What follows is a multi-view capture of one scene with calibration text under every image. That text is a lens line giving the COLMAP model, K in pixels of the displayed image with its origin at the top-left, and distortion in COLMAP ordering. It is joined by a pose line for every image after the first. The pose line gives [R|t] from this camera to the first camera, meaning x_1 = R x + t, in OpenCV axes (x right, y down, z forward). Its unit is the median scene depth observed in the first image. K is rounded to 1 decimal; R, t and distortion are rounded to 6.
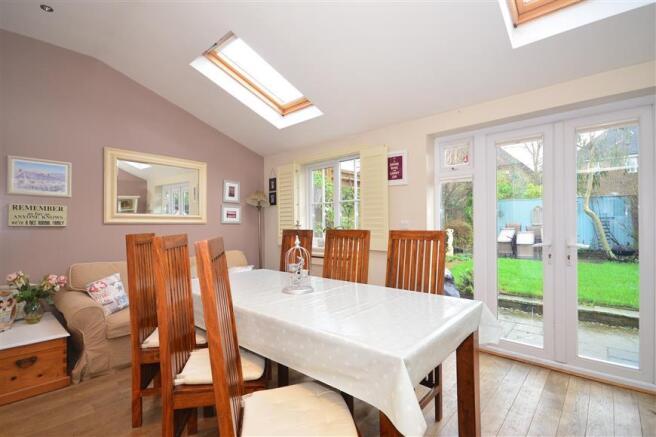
lens RADIAL K [[299.7, 0, 332.4], [0, 299.7, 224.0], [0, 0, 1]] dist [0.003166, -0.000355]
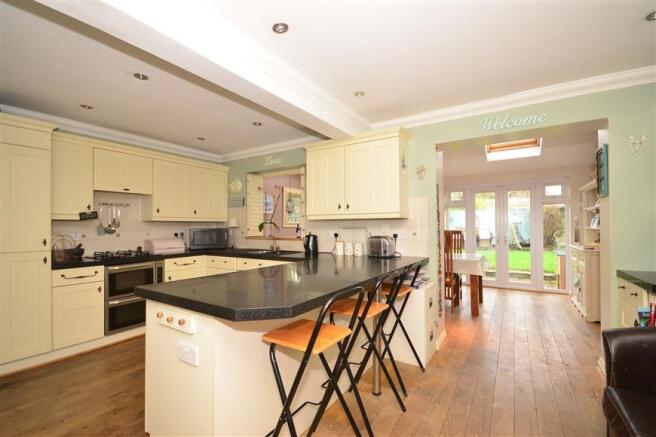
lens RADIAL K [[287.5, 0, 339.0], [0, 287.5, 221.3], [0, 0, 1]] dist [-0.001553, -0.000163]
pose [[0.981959, 0.002168, 0.189082, -0.938872], [0.000962, 0.999864, -0.016461, -0.016256], [-0.189092, 0.016346, 0.981823, -0.993422]]
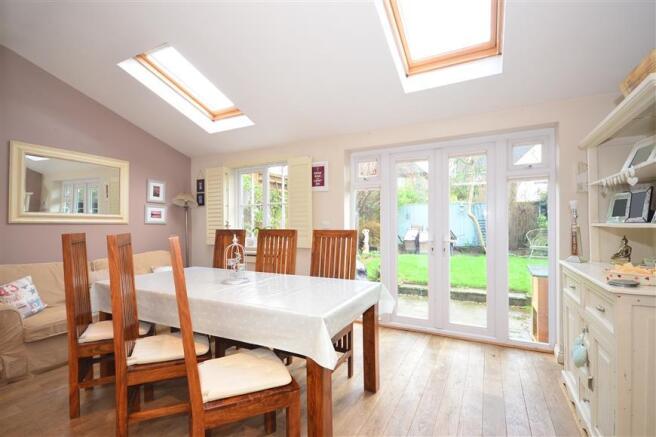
lens RADIAL K [[299.7, 0, 338.4], [0, 299.7, 223.0], [0, 0, 1]] dist [0.003166, -0.000355]
pose [[0.963064, 0.004811, 0.269230, -0.032655], [-0.003319, 0.999977, -0.005997, -0.000019], [-0.269252, 0.004882, 0.963057, -0.162775]]
